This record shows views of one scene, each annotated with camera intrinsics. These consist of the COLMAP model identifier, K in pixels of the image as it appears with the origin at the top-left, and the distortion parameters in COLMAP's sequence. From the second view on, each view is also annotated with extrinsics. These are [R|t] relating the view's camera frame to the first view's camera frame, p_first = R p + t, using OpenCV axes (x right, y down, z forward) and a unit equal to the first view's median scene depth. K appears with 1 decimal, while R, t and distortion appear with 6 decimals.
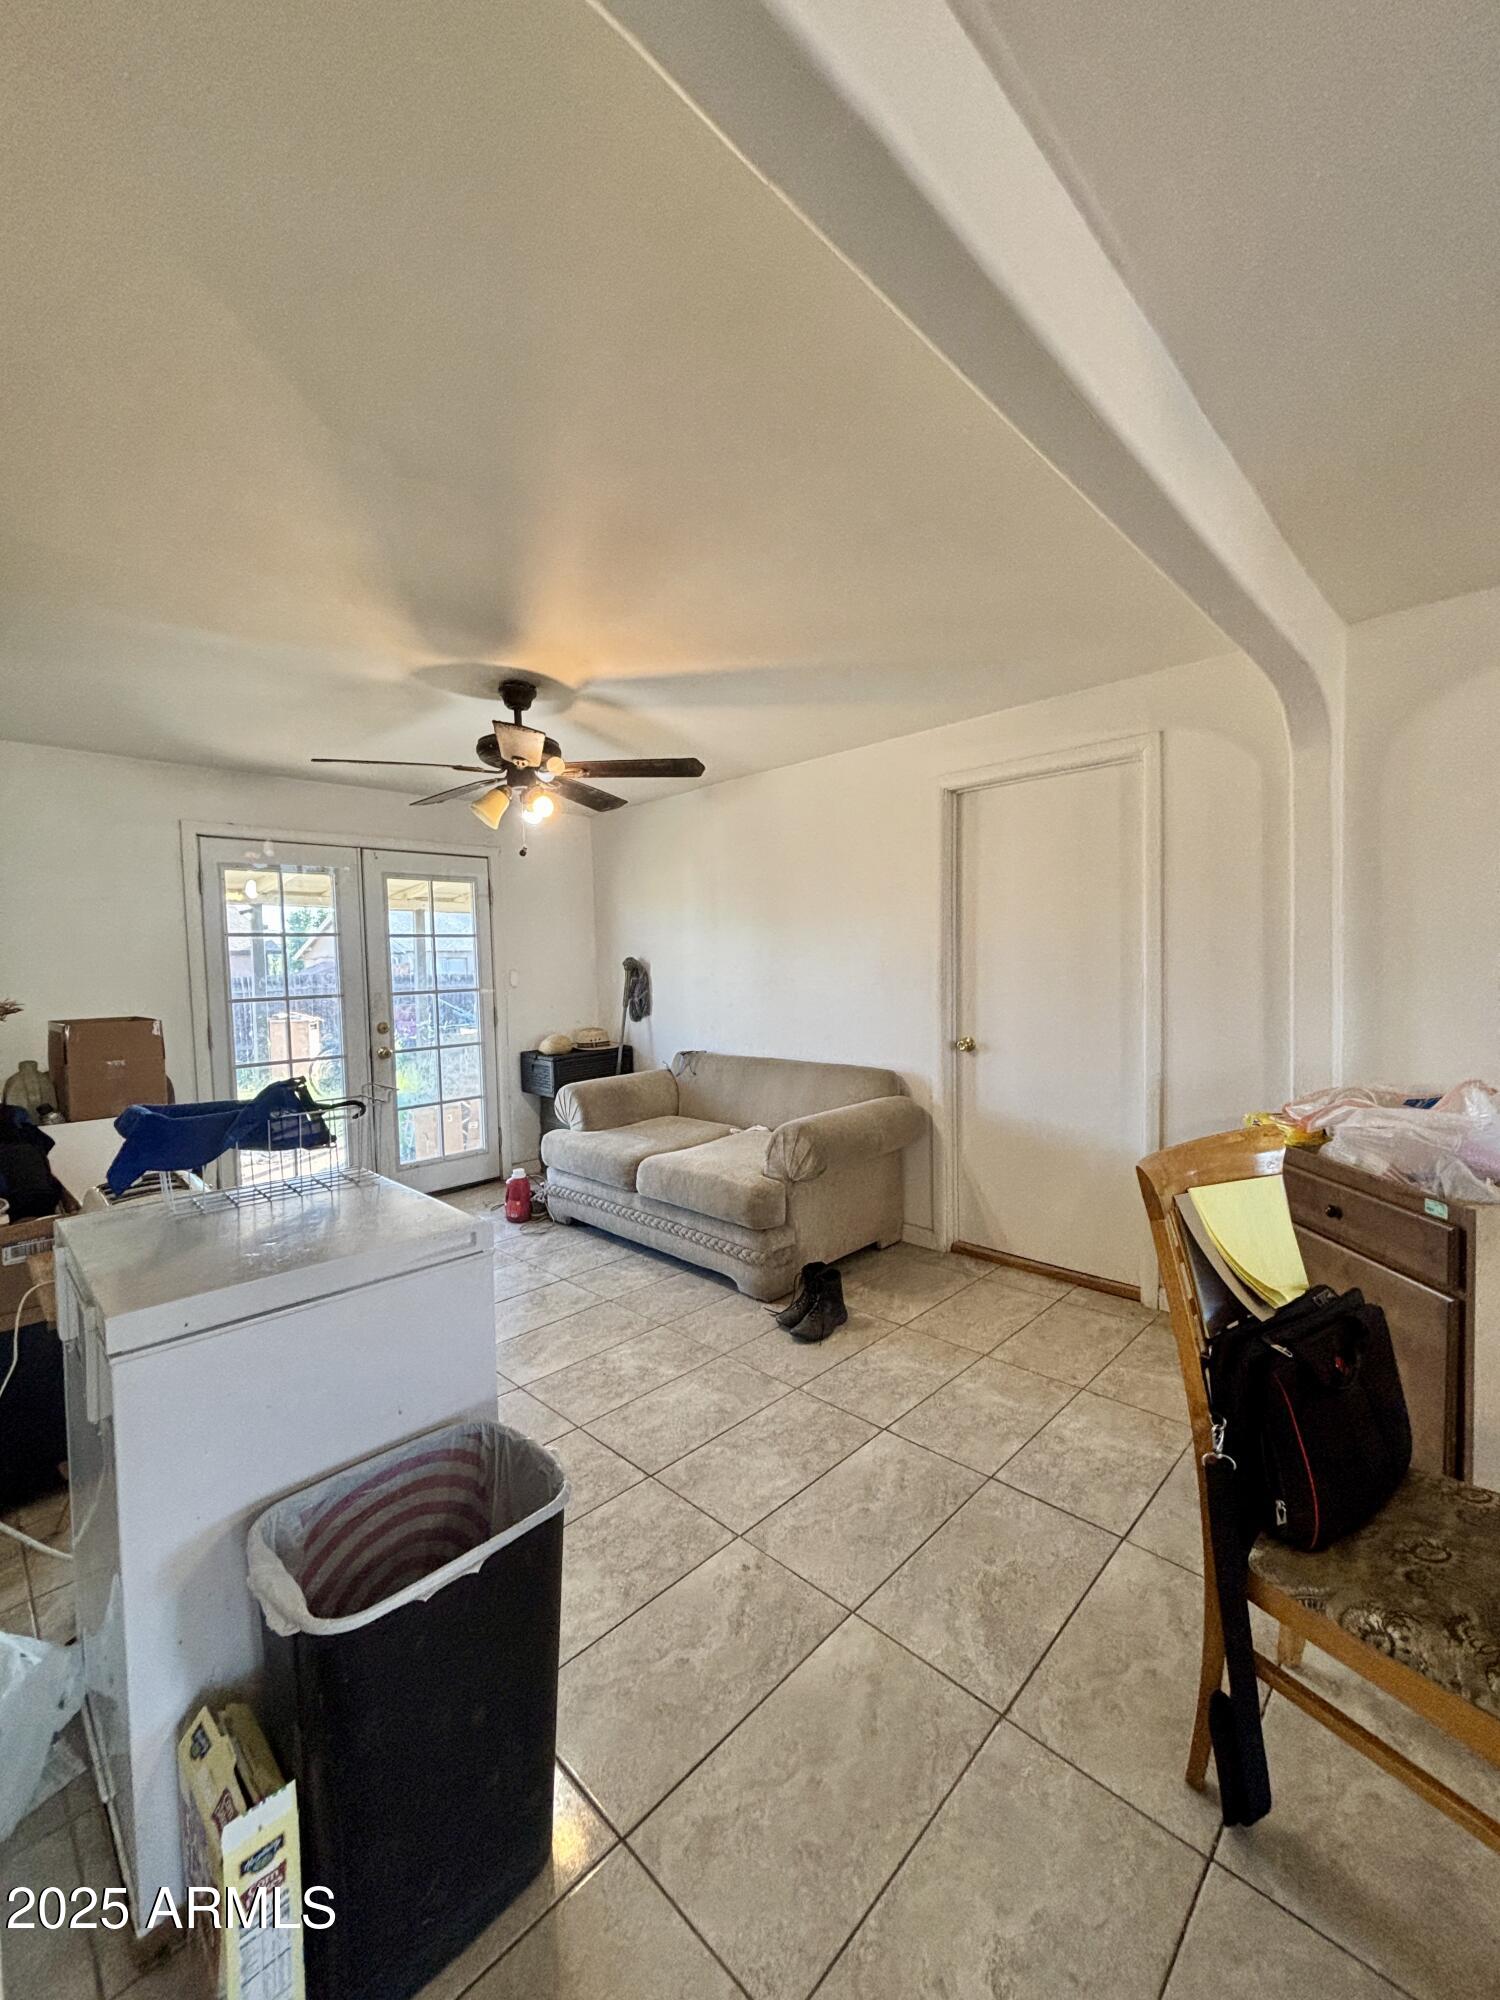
lens RADIAL K [[802.2, 0, 747.1], [0, 802.2, 996.8], [0, 0, 1]] dist [0.003687, 0.000030]
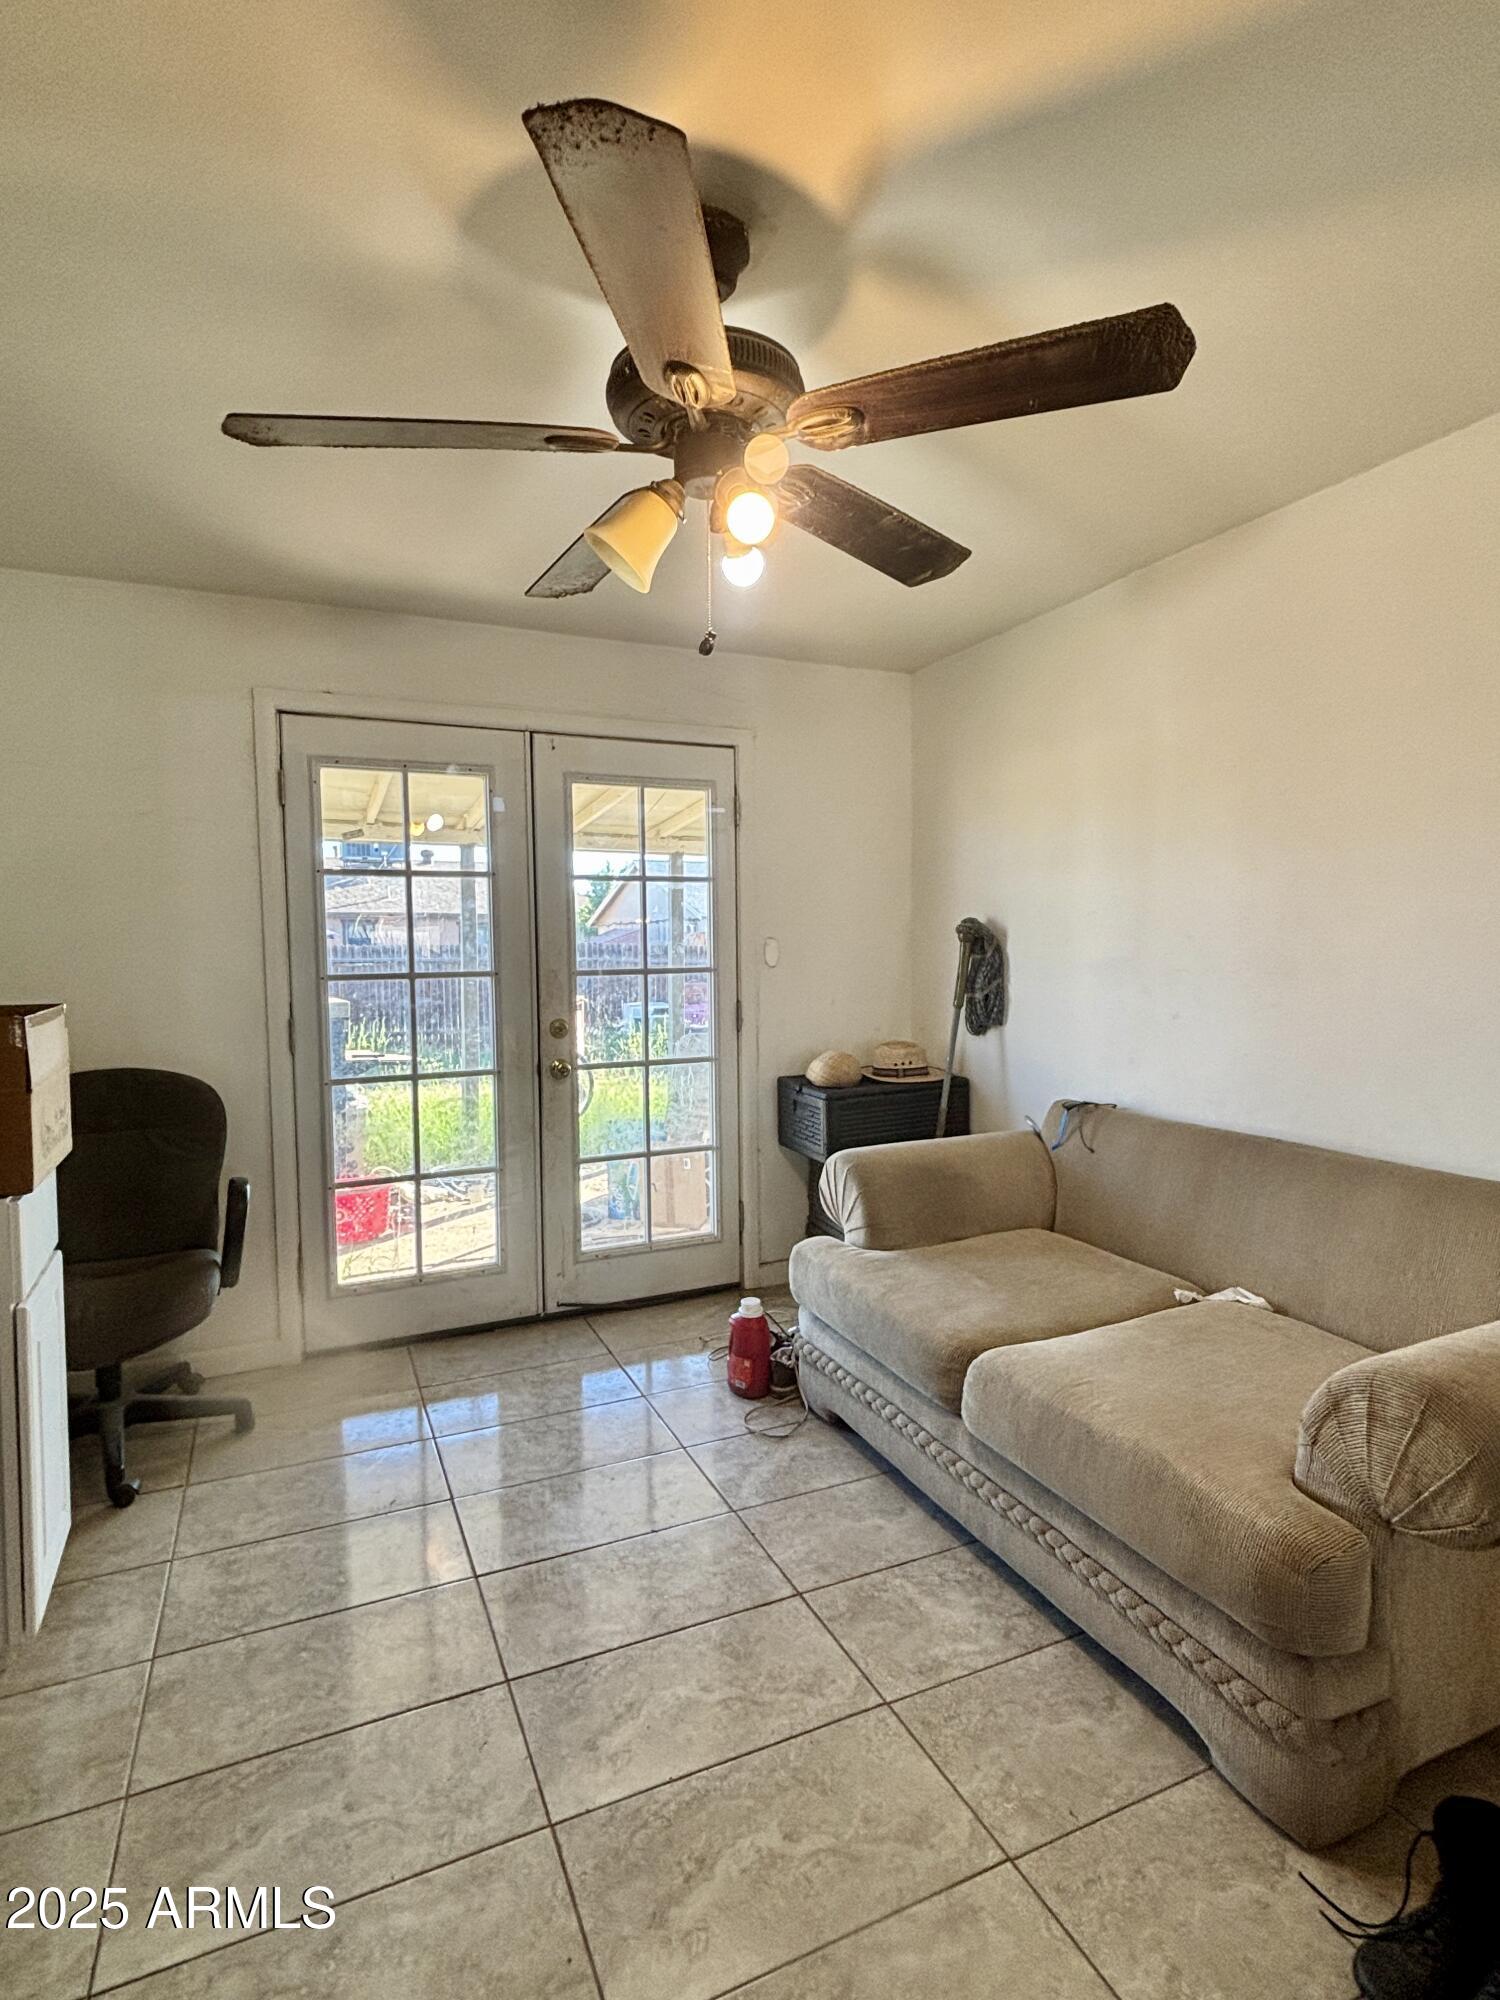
lens RADIAL K [[1131.4, 0, 750.0], [0, 1131.4, 1000.0], [0, 0, 1]] dist [0.002691, -0.000744]
pose [[0.942209, 0.035213, -0.333171, -0.034357], [-0.029484, 0.999318, 0.022238, -0.006969], [0.333727, -0.011130, 0.942604, 0.270695]]
